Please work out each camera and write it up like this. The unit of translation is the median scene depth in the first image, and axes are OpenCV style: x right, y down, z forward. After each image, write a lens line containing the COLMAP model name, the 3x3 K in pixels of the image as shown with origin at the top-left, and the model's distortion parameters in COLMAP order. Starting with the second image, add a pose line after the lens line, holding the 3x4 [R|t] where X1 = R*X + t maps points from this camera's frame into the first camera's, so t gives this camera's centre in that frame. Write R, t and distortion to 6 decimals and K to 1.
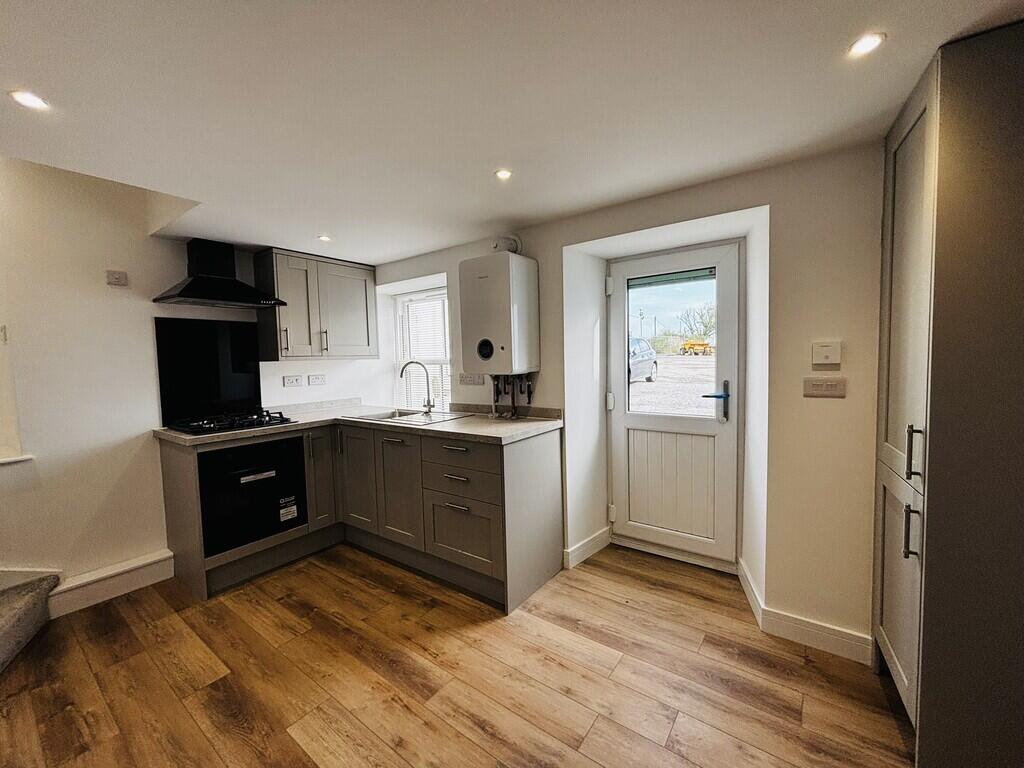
lens RADIAL K [[414.8, 0, 511.7], [0, 414.8, 381.2], [0, 0, 1]] dist [-0.000126, 0.000512]
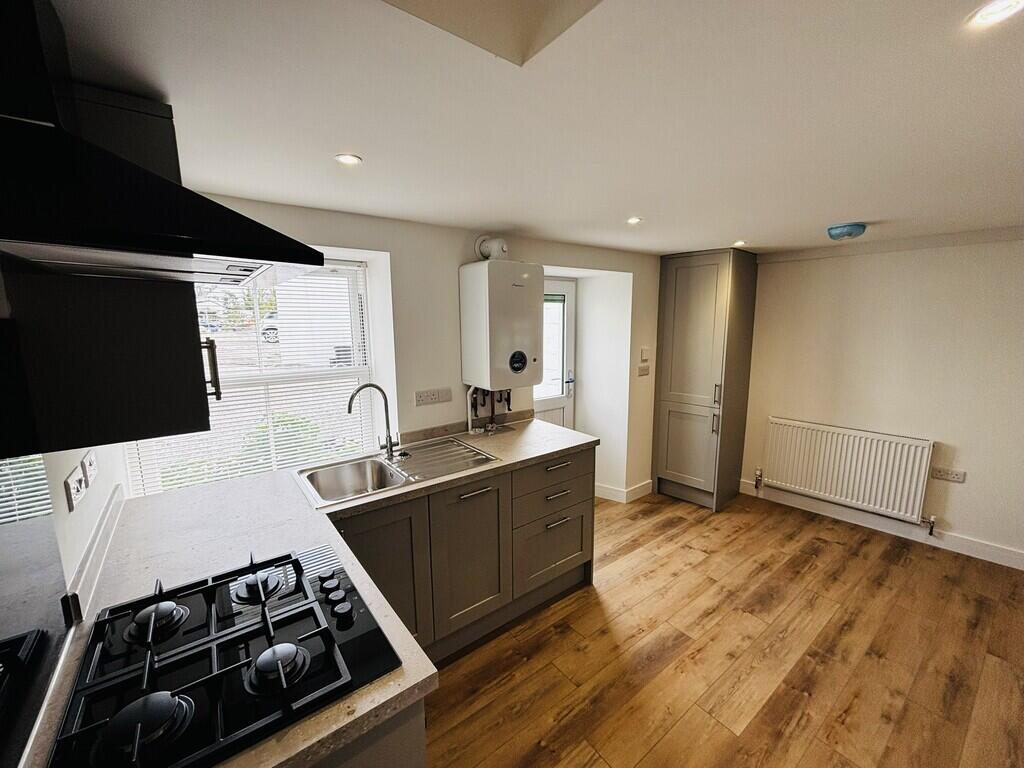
lens RADIAL K [[409.9, 0, 513.9], [0, 409.9, 387.7], [0, 0, 1]] dist [0.000823, 0.000291]
pose [[0.283682, -0.133395, 0.949595, -1.021952], [0.053590, 0.990935, 0.123192, -0.142225], [-0.957420, 0.015942, 0.288259, 0.788457]]
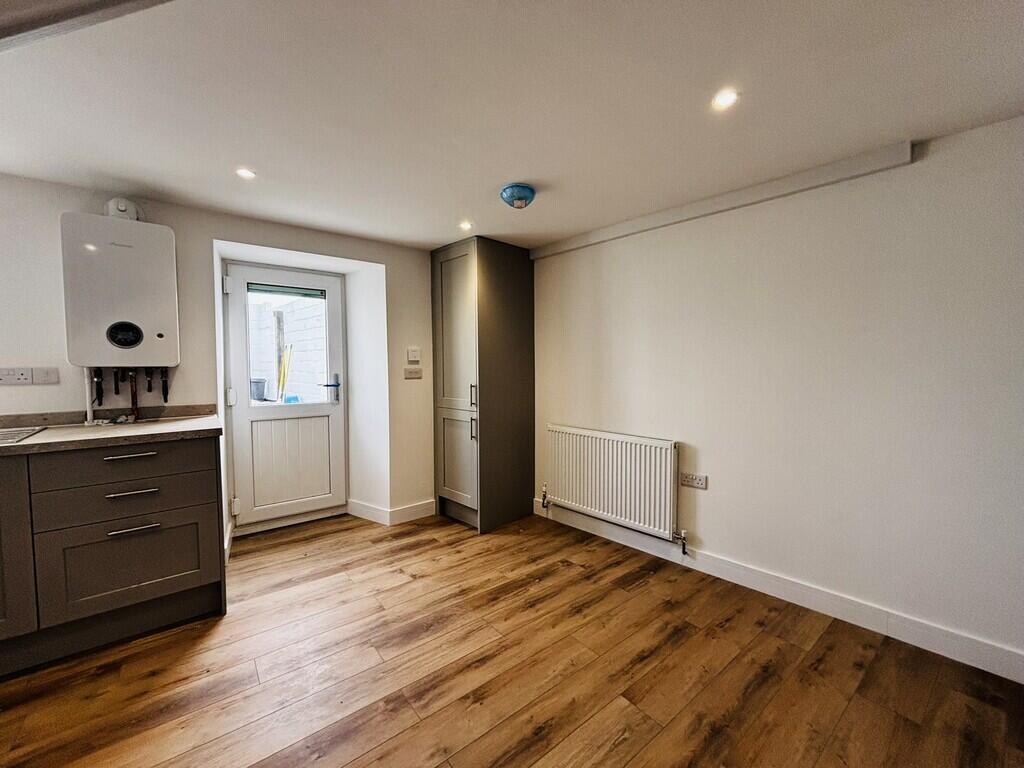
lens RADIAL K [[414.8, 0, 511.7], [0, 414.8, 381.2], [0, 0, 1]] dist [-0.000126, 0.000512]
pose [[0.262634, -0.014419, 0.964788, -0.686318], [0.049845, 0.998756, 0.001358, 0.051573], [-0.963607, 0.047733, 0.263026, 0.074672]]
